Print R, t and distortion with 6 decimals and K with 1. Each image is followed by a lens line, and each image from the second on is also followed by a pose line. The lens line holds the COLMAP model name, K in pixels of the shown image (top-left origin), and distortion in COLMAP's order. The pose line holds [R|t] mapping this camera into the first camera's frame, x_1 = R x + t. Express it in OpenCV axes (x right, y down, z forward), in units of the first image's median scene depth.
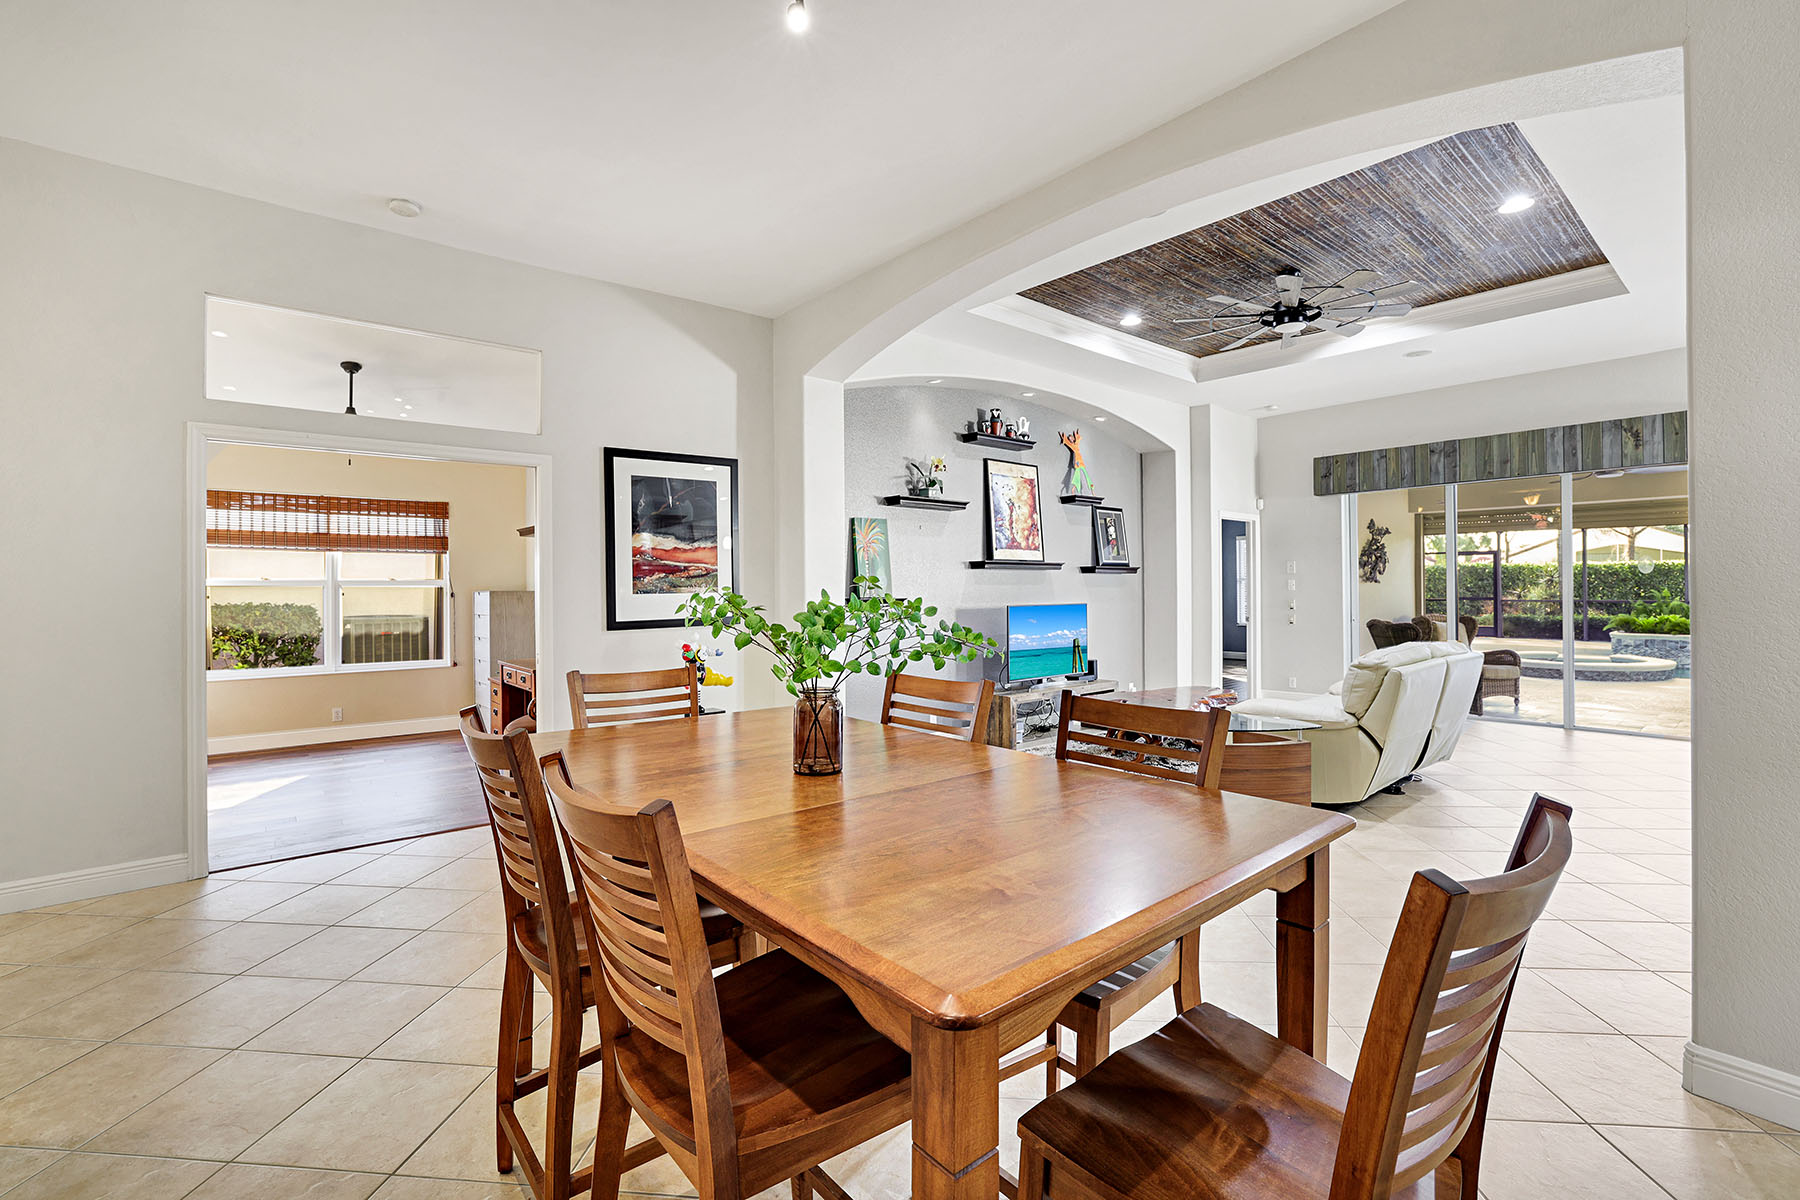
lens RADIAL K [[786.6, 0, 888.6], [0, 786.6, 625.7], [0, 0, 1]] dist [-0.030384, 0.001116]
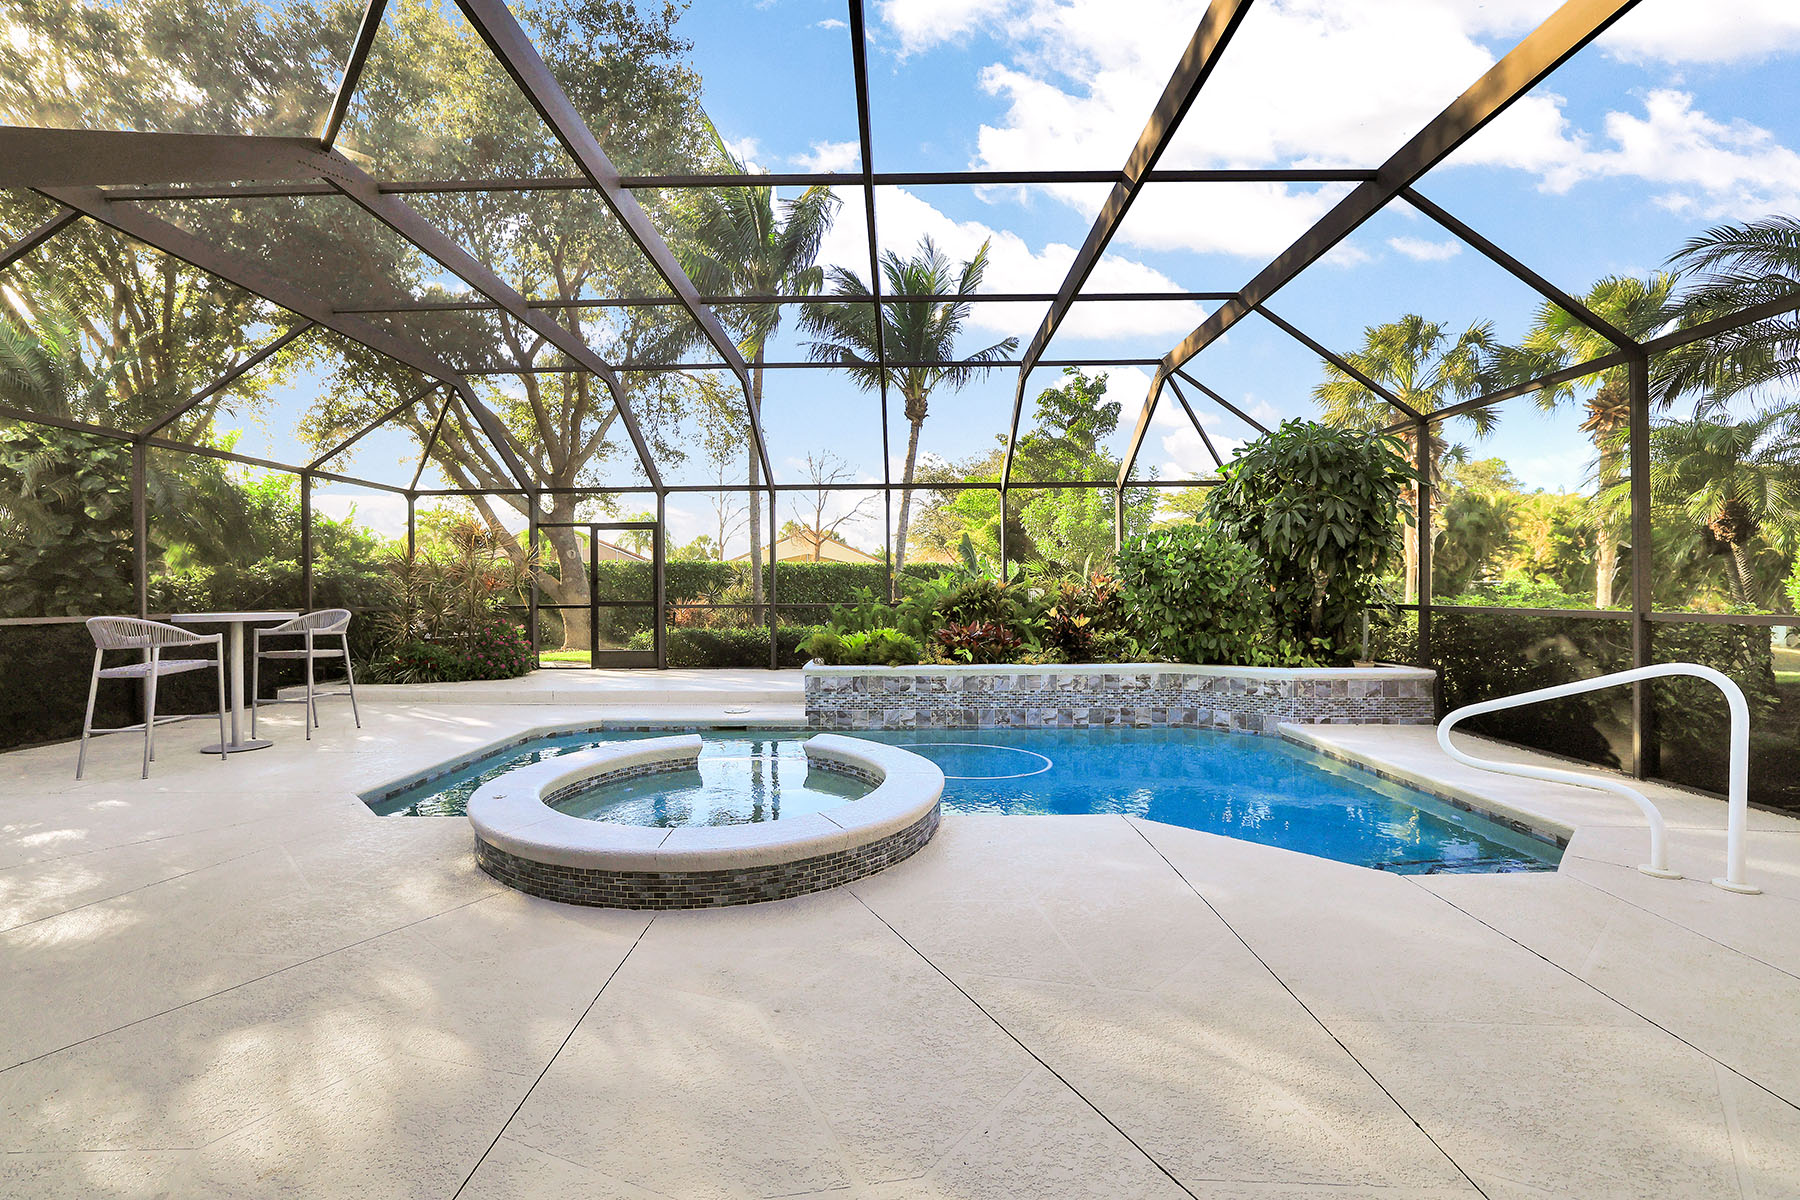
lens RADIAL K [[786.6, 0, 898.8], [0, 786.6, 598.5], [0, 0, 1]] dist [-0.030384, 0.001116]
pose [[0.637496, -0.001288, 0.770453, 1.102001], [0.040116, 0.998698, -0.031524, -0.033016], [-0.769409, 0.051004, 0.636717, 1.168437]]
